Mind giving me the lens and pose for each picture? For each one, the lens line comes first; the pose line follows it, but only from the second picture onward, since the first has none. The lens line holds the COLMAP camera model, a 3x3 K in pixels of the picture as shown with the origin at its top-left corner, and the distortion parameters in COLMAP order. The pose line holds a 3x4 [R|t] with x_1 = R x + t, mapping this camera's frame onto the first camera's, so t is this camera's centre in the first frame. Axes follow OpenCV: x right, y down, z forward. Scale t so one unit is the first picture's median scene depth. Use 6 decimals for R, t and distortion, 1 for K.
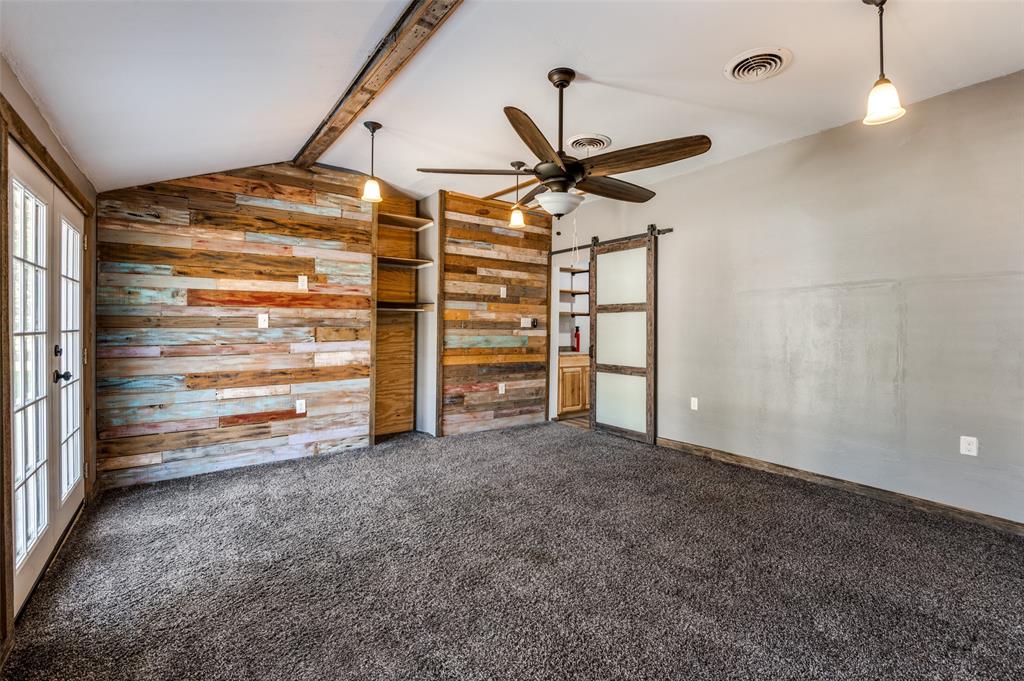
lens RADIAL K [[467.2, 0, 512.0], [0, 467.2, 331.4], [0, 0, 1]] dist [-0.021299, 0.003837]
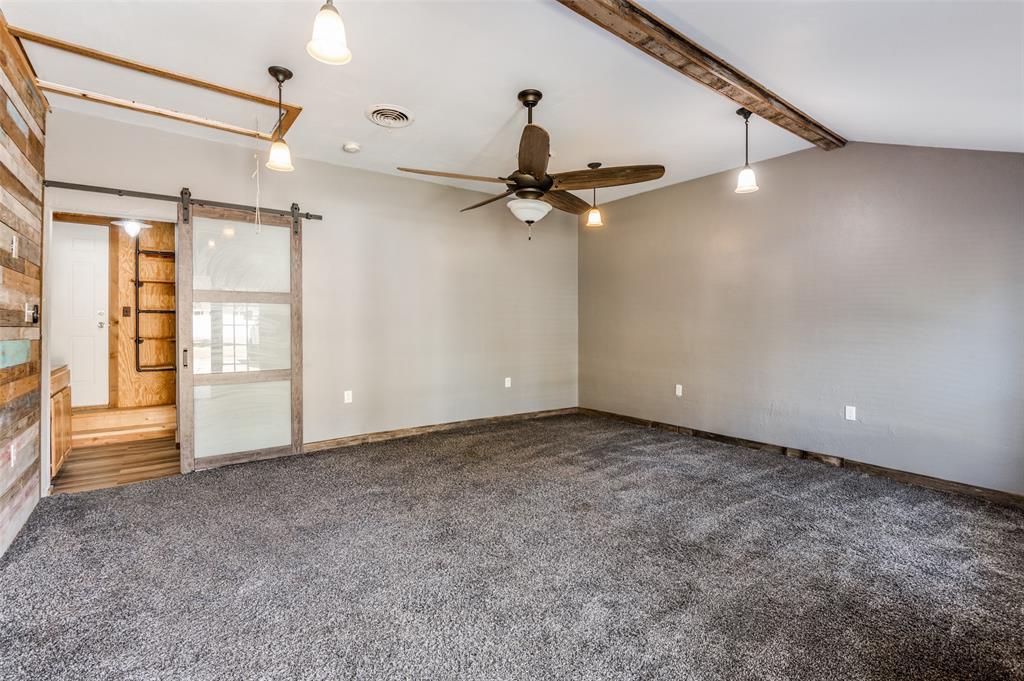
lens RADIAL K [[467.2, 0, 510.1], [0, 467.2, 328.1], [0, 0, 1]] dist [-0.021299, 0.003837]
pose [[-0.031744, -0.013192, 0.999409, -0.577073], [0.009019, 0.999868, 0.013484, -0.004414], [-0.999455, 0.009442, -0.031621, 0.614452]]
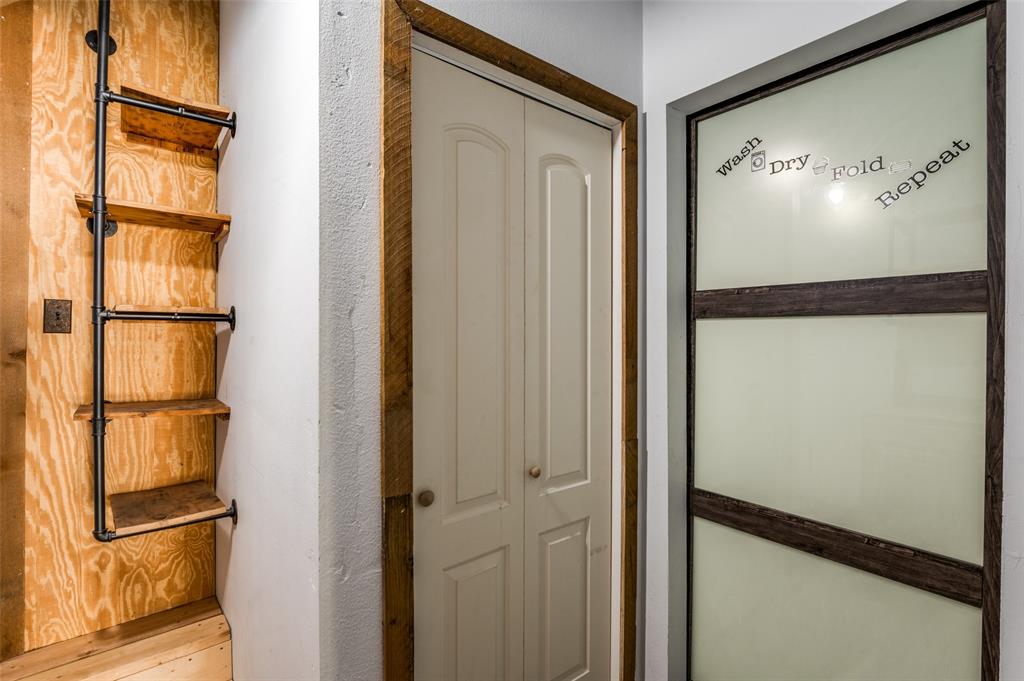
lens RADIAL K [[467.2, 0, 511.3], [0, 467.2, 332.8], [0, 0, 1]] dist [-0.021299, 0.003837]
pose [[-0.124603, -0.006091, 0.992188, 0.177348], [0.005154, 0.999964, 0.006786, -0.025684], [-0.992193, 0.005959, -0.124567, 1.206160]]
